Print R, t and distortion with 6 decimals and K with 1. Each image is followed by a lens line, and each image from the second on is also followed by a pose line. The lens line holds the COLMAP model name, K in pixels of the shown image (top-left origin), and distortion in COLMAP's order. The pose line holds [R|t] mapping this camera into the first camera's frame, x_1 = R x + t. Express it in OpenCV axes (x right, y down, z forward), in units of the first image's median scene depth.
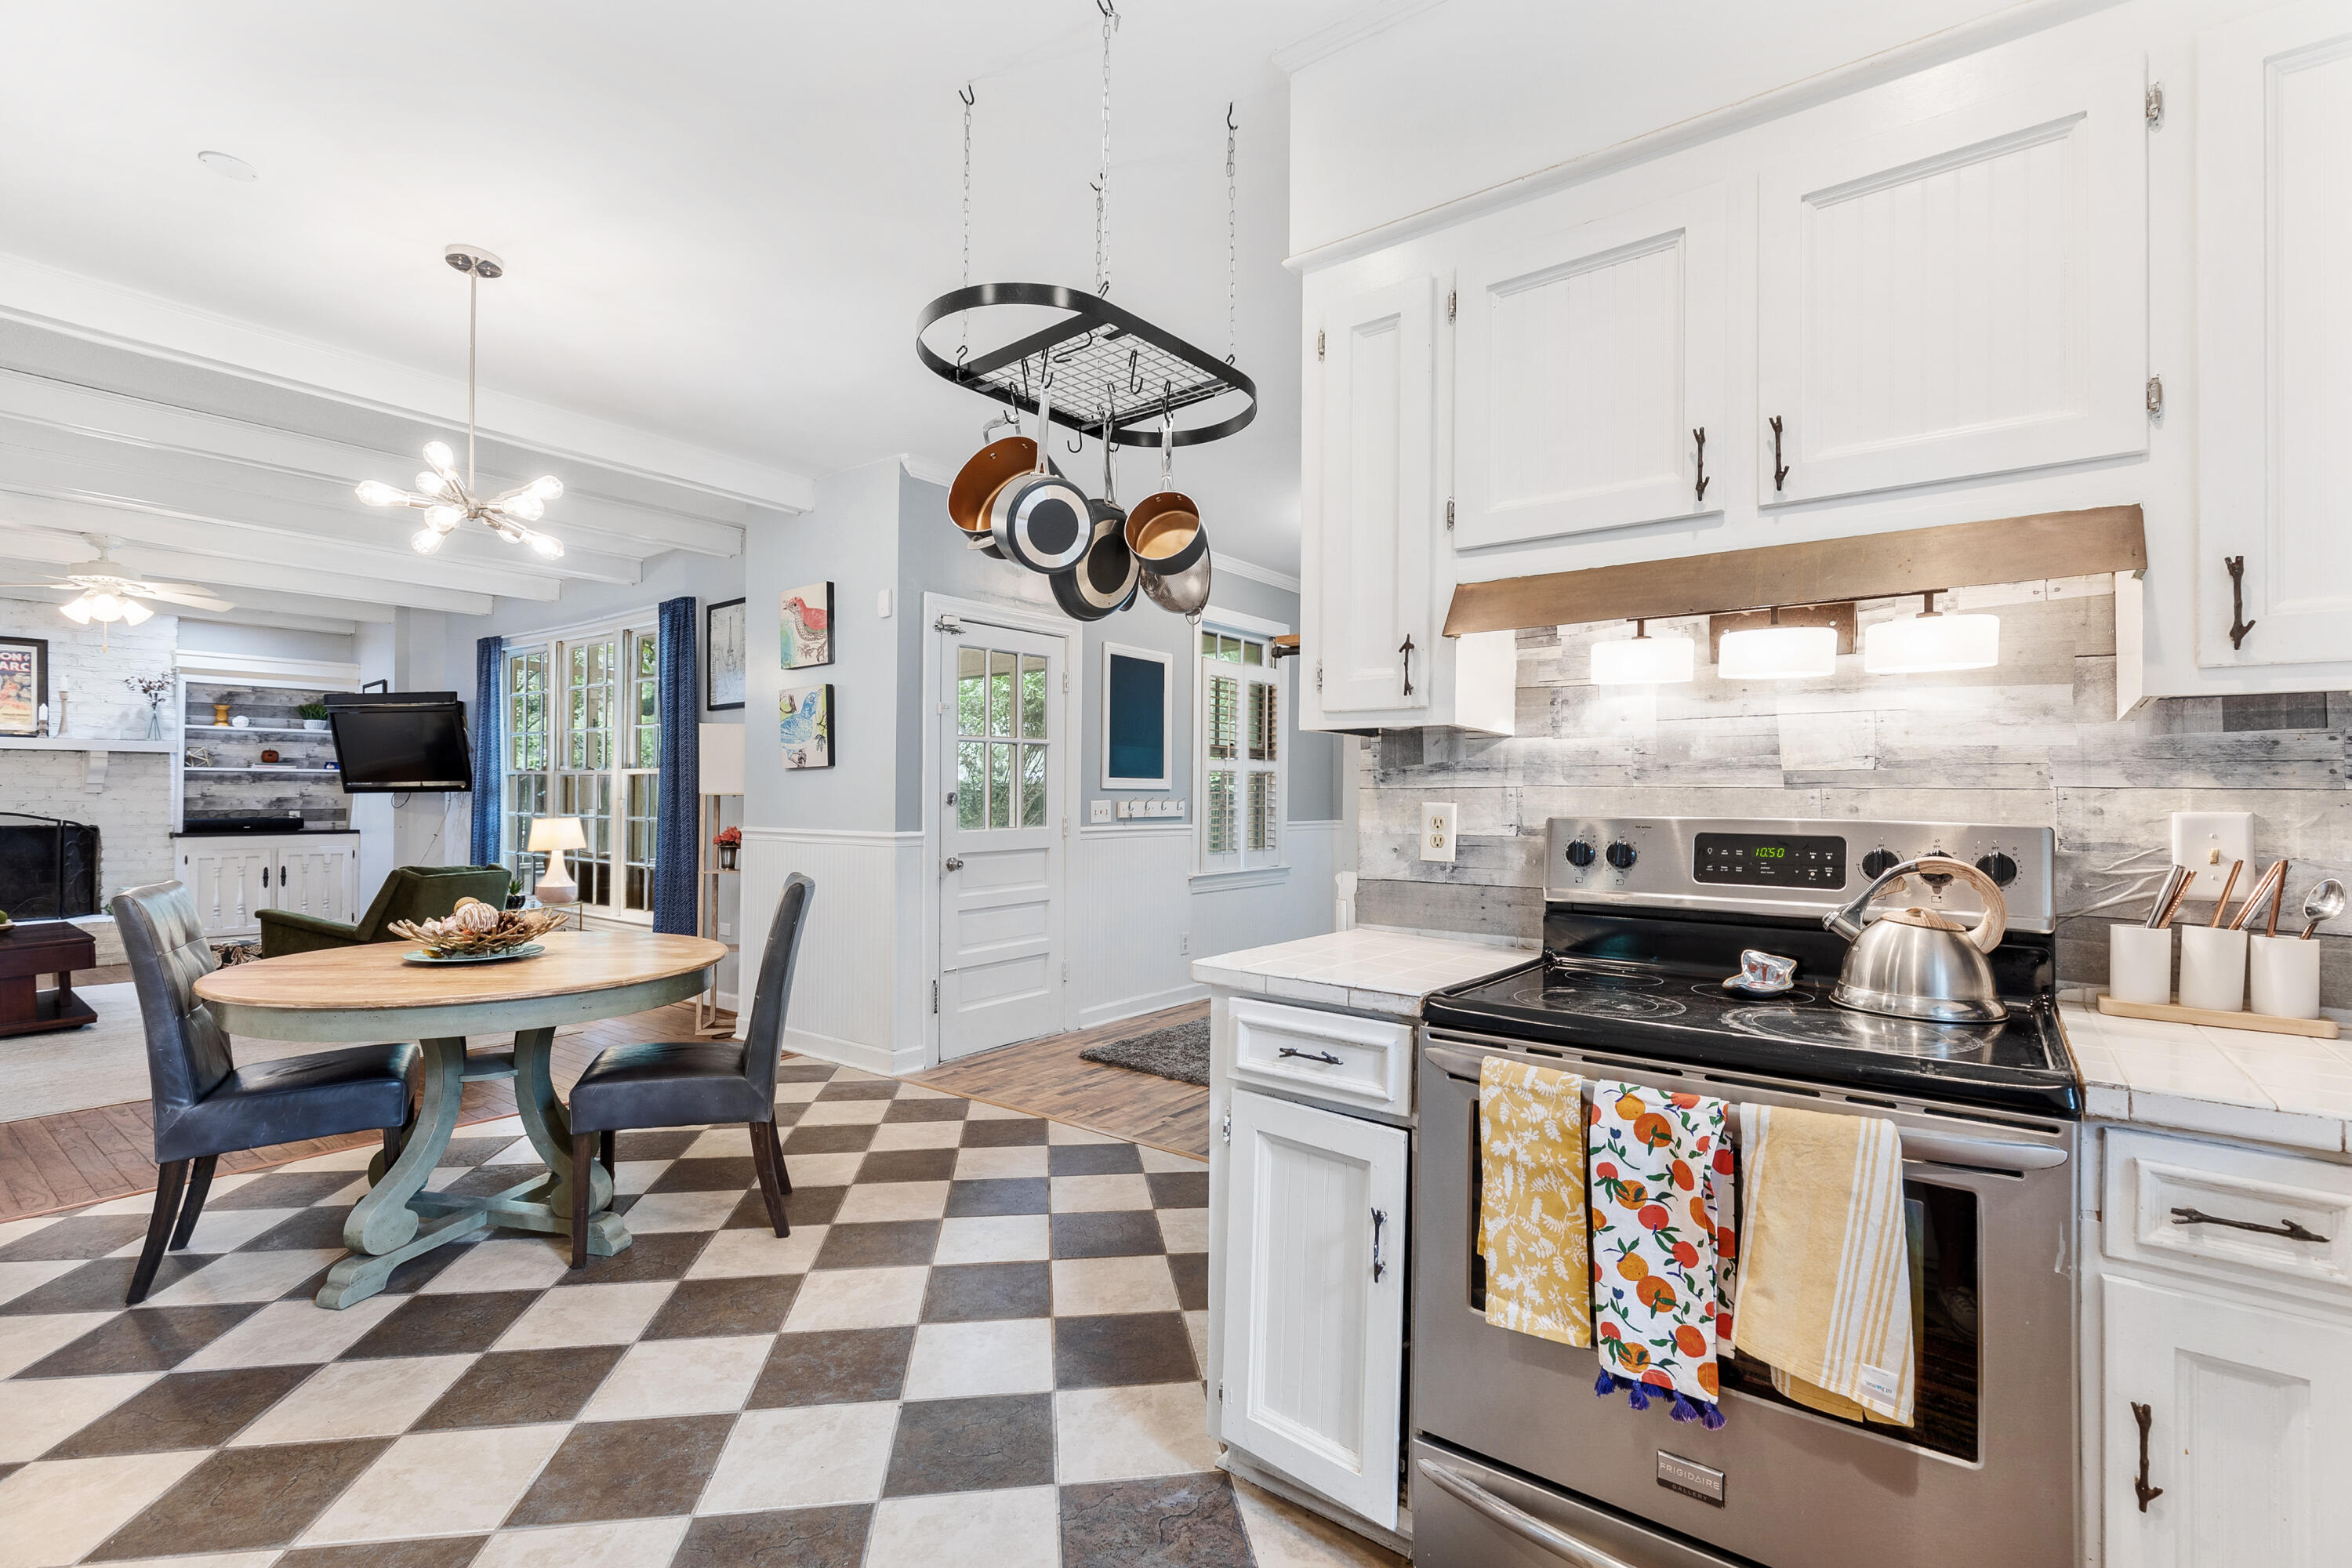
lens RADIAL K [[1064.4, 0, 1169.6], [0, 1064.4, 784.3], [0, 0, 1]] dist [0.004108, 0.000060]
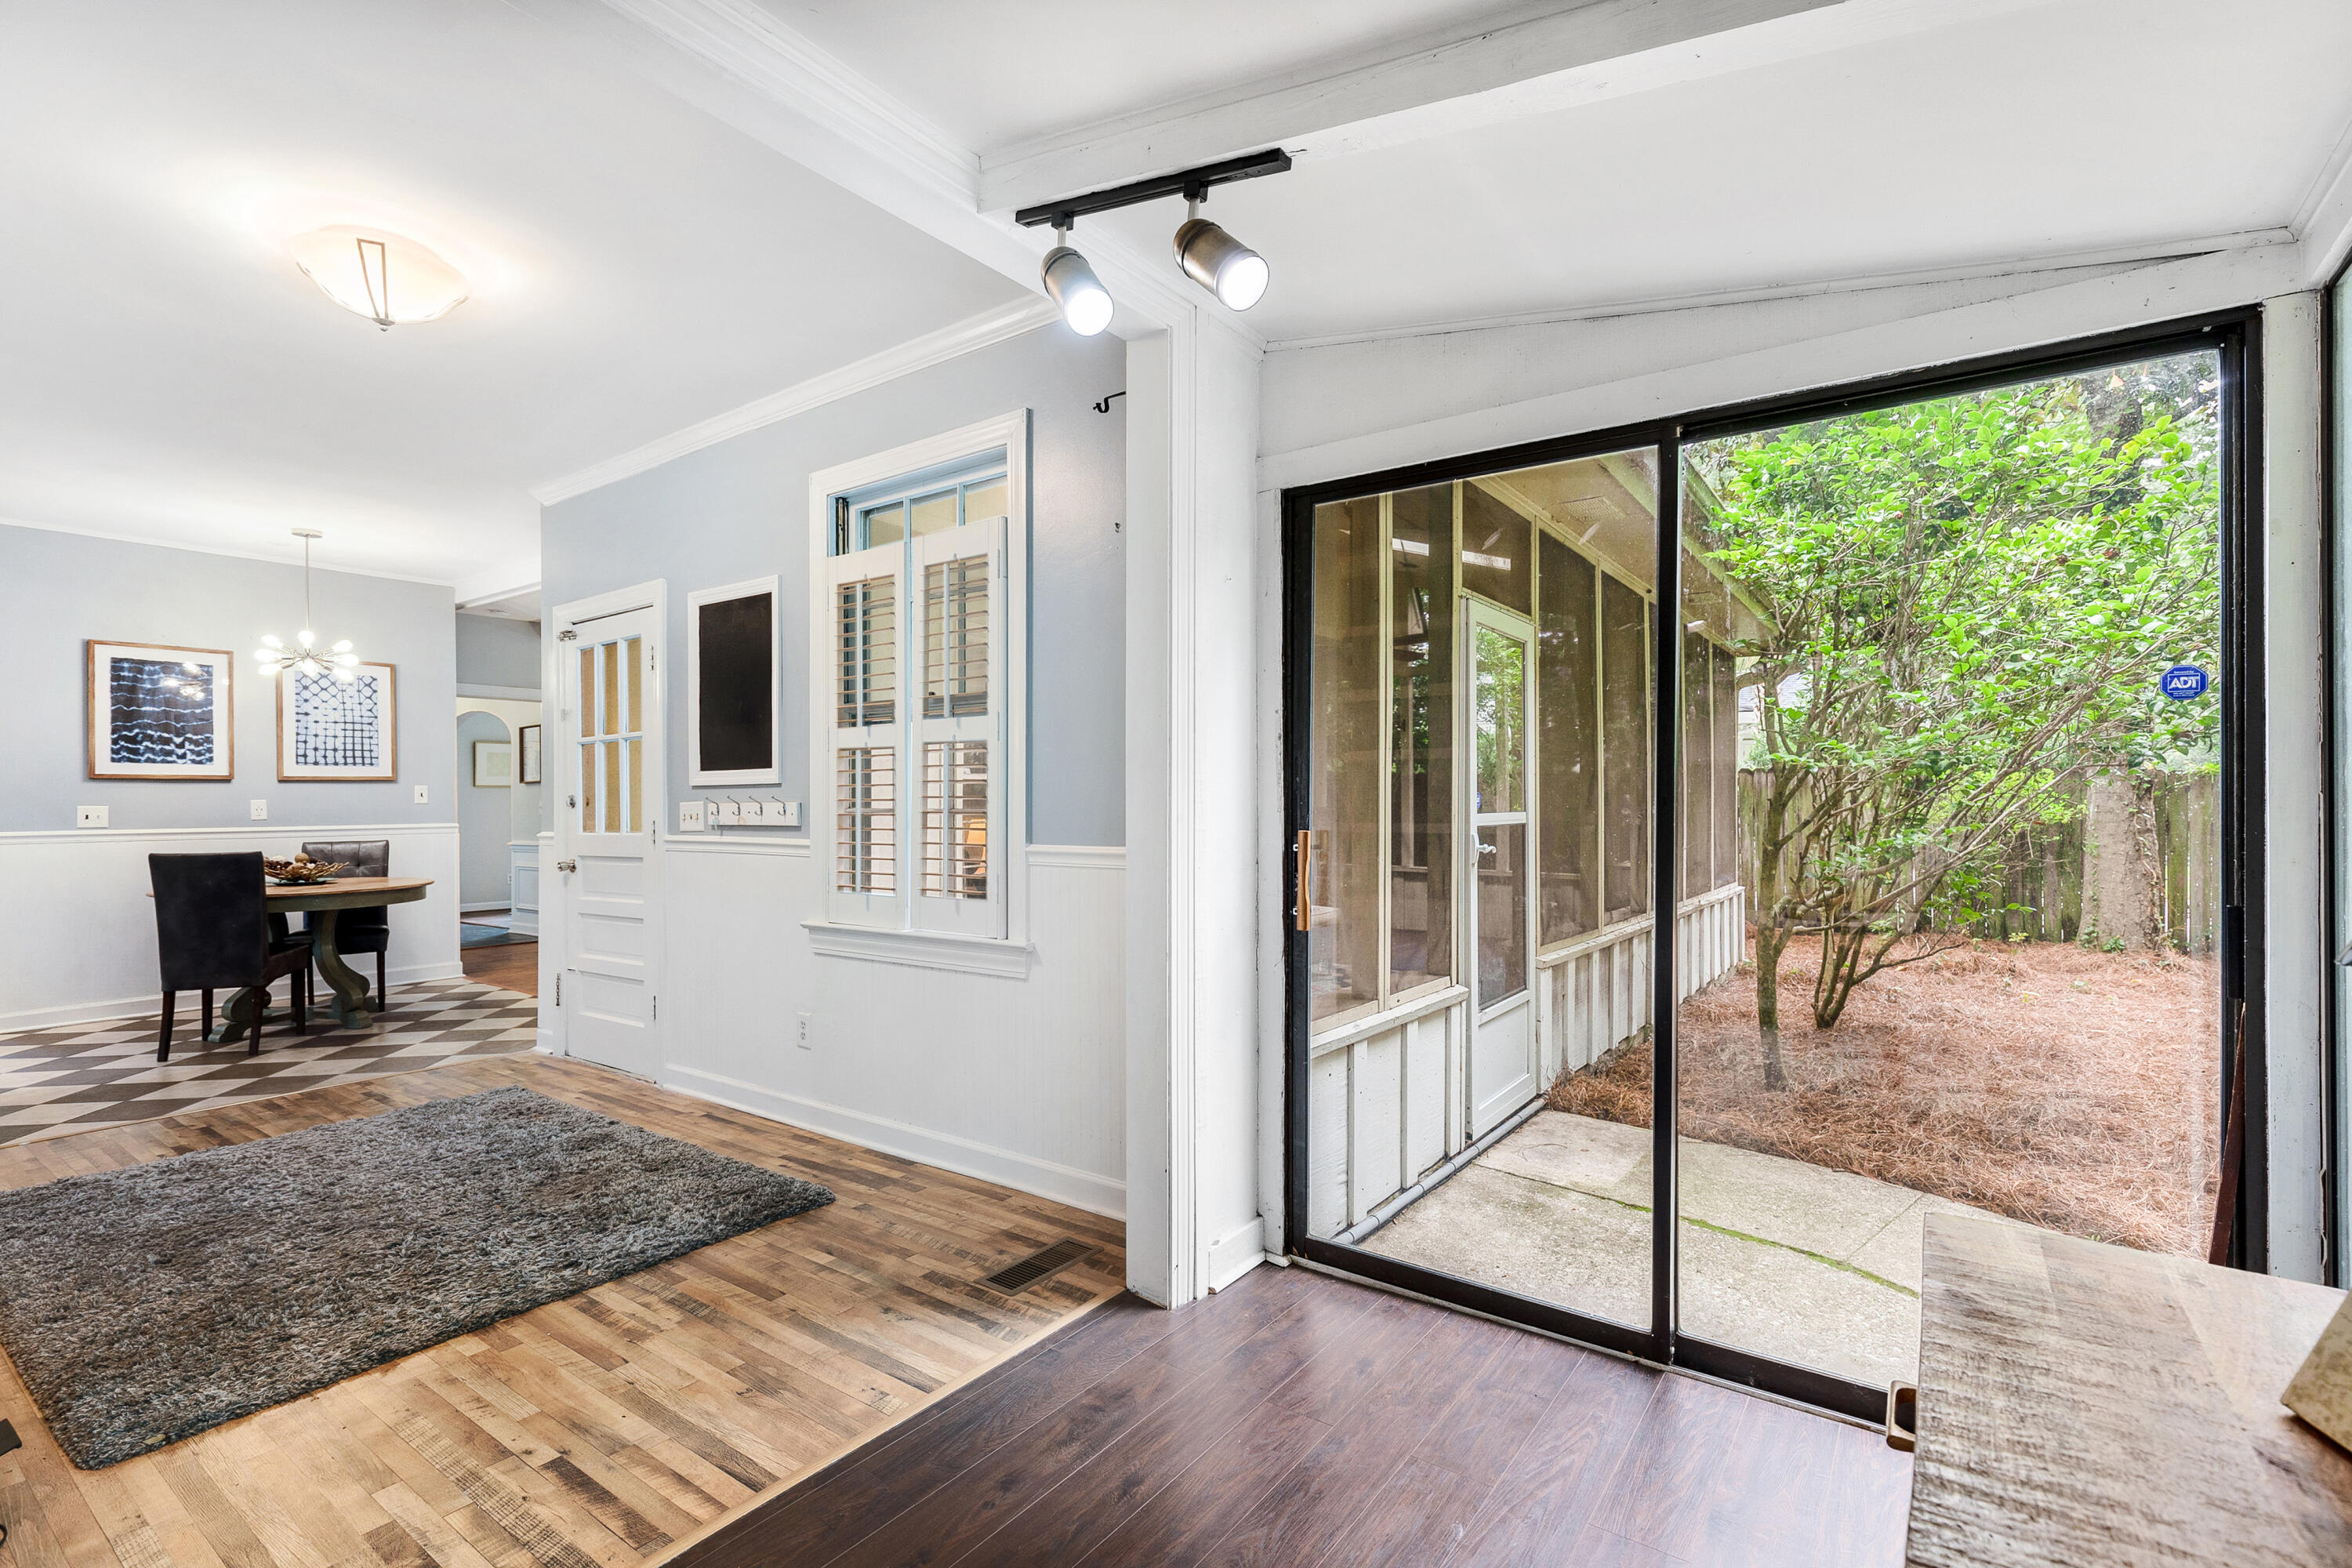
lens RADIAL K [[1064.4, 0, 1169.3], [0, 1064.4, 801.0], [0, 0, 1]] dist [0.004108, 0.000060]
pose [[0.023719, -0.005577, -0.999703, 2.493175], [0.018174, 0.999822, -0.005147, 0.087098], [0.999553, -0.018046, 0.023816, 4.651336]]
